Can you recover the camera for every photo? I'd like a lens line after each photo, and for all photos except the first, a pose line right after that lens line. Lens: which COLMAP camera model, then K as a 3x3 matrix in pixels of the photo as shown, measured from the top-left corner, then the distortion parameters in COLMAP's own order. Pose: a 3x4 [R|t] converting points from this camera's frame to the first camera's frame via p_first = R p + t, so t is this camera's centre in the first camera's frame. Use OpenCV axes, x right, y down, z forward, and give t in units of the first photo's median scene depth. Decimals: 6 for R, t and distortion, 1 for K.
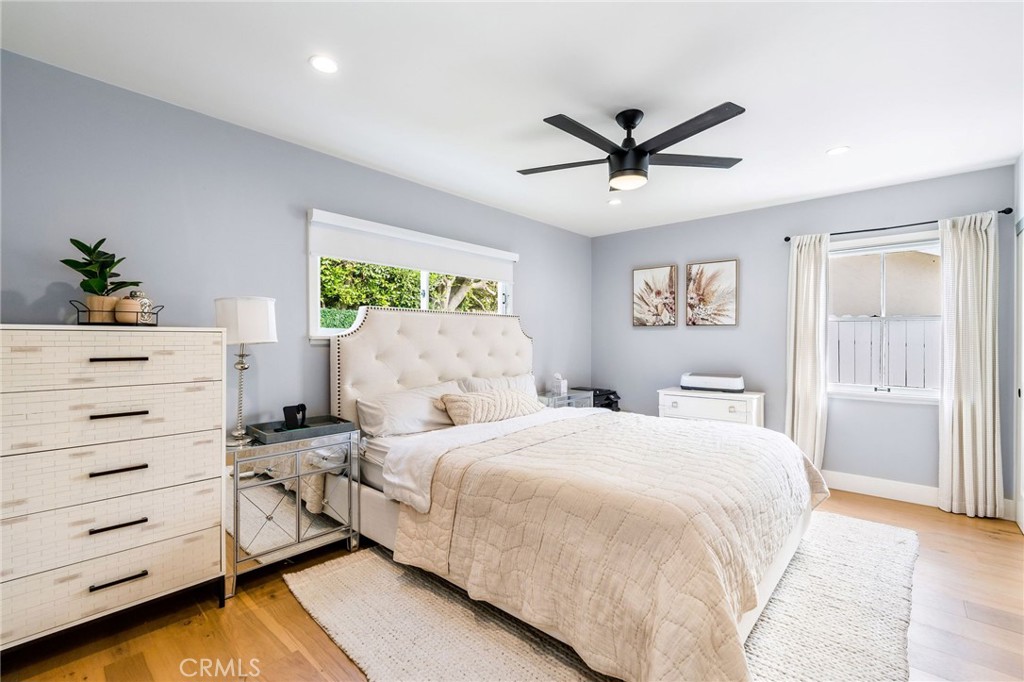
lens RADIAL K [[447.8, 0, 521.7], [0, 447.8, 343.5], [0, 0, 1]] dist [-0.008348, 0.001096]
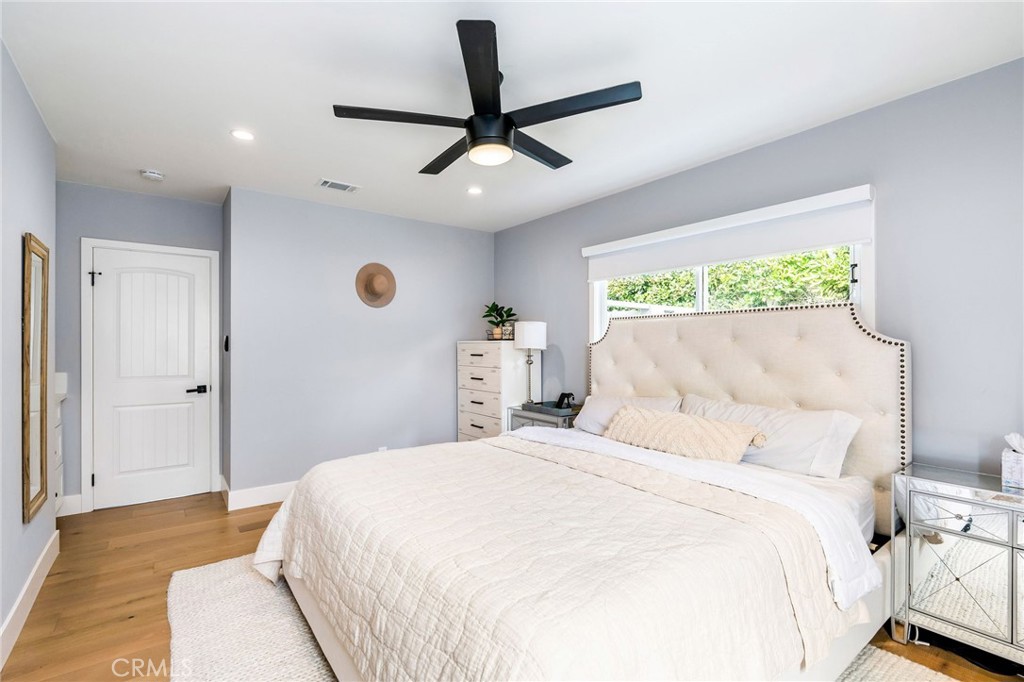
lens RADIAL K [[447.8, 0, 513.2], [0, 447.8, 340.3], [0, 0, 1]] dist [-0.008348, 0.001096]
pose [[-0.185183, -0.010360, -0.982650, 1.120551], [-0.009166, 0.999919, -0.008814, -0.018129], [0.982661, 0.007375, -0.185263, 1.307421]]
